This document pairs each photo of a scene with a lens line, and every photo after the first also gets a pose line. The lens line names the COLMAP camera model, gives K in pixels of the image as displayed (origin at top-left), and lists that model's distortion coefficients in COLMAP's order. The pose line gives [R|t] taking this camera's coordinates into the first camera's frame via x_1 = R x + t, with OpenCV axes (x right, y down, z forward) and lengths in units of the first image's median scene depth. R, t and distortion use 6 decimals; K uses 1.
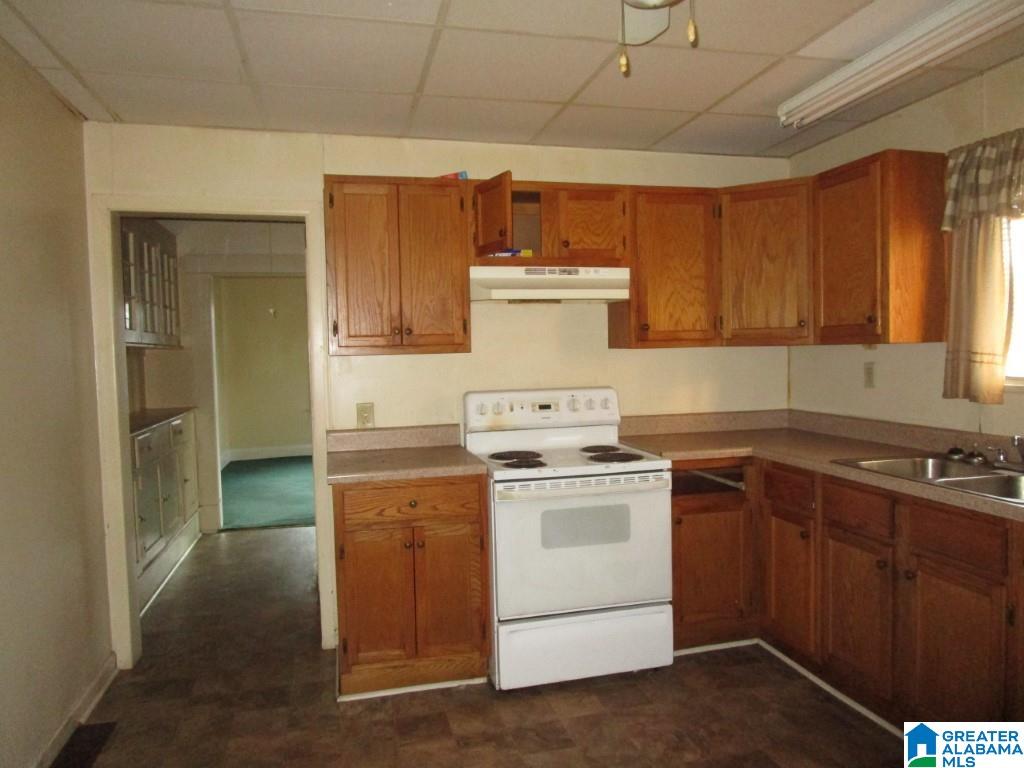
lens RADIAL K [[726.0, 0, 511.6], [0, 726.0, 380.9], [0, 0, 1]] dist [-0.025506, 0.004378]
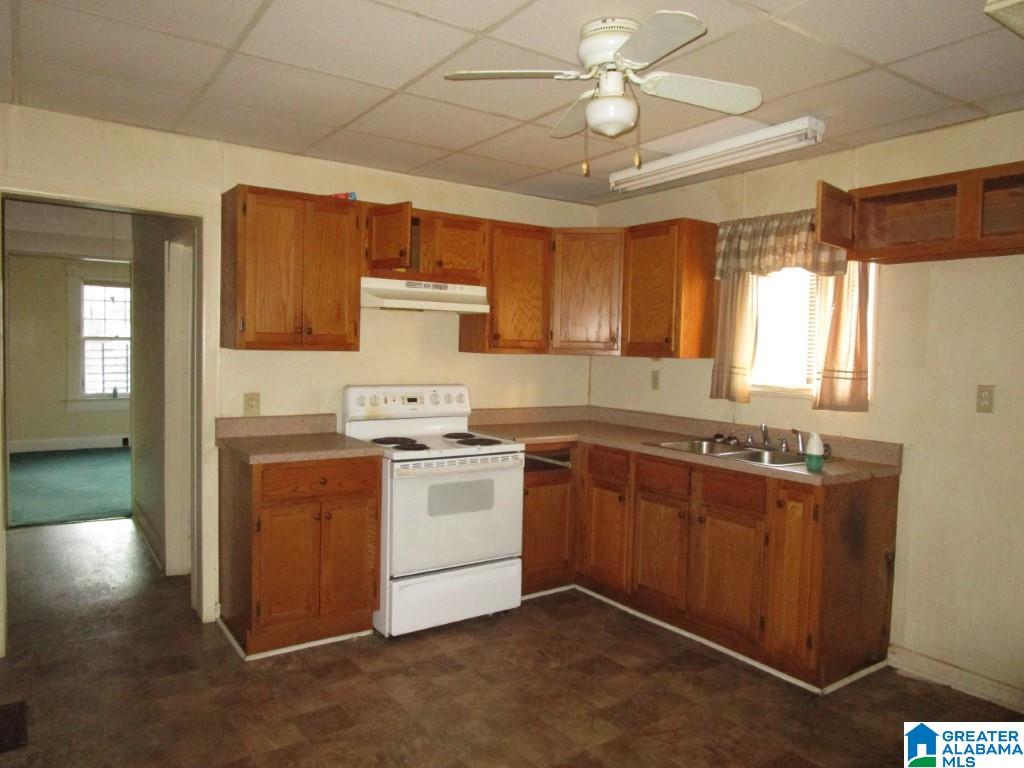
lens RADIAL K [[726.0, 0, 511.6], [0, 726.0, 380.9], [0, 0, 1]] dist [-0.025506, 0.004378]
pose [[0.934606, 0.027258, 0.354638, -0.250520], [-0.028494, 0.999592, -0.001737, 0.002941], [-0.354541, -0.008482, 0.935002, -0.171621]]
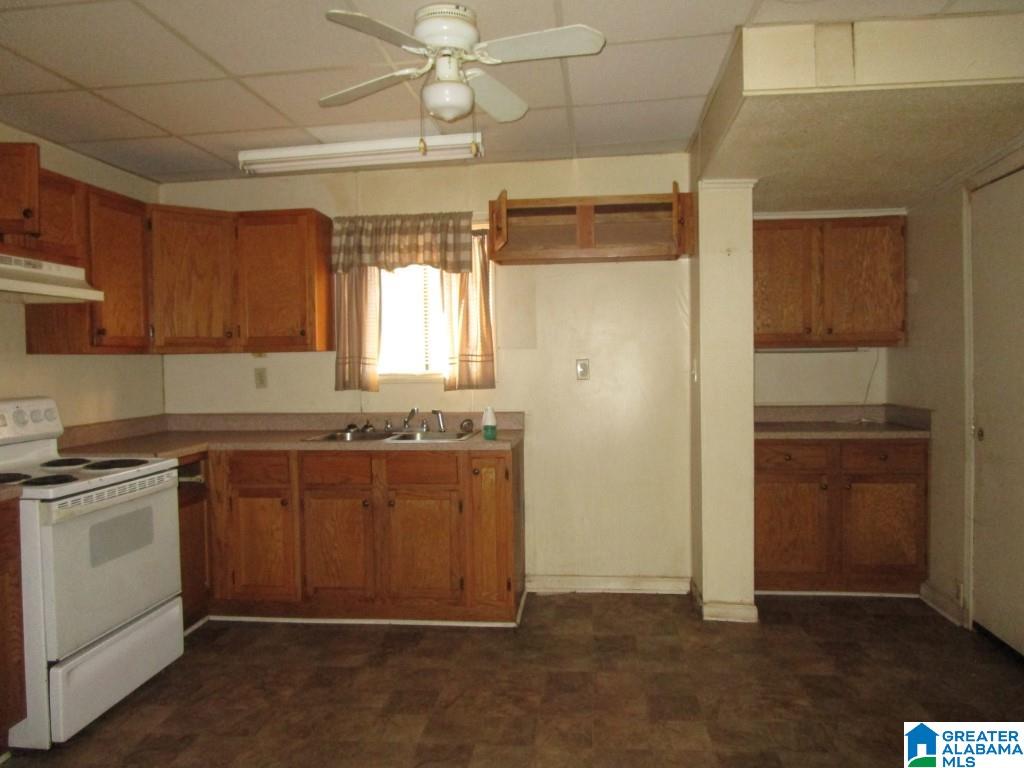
lens RADIAL K [[726.0, 0, 511.6], [0, 726.0, 380.9], [0, 0, 1]] dist [-0.025506, 0.004378]
pose [[0.355340, -0.015727, 0.934605, -0.580553], [0.050276, 0.998733, -0.002309, 0.023966], [-0.933384, 0.047809, 0.355681, 0.166414]]
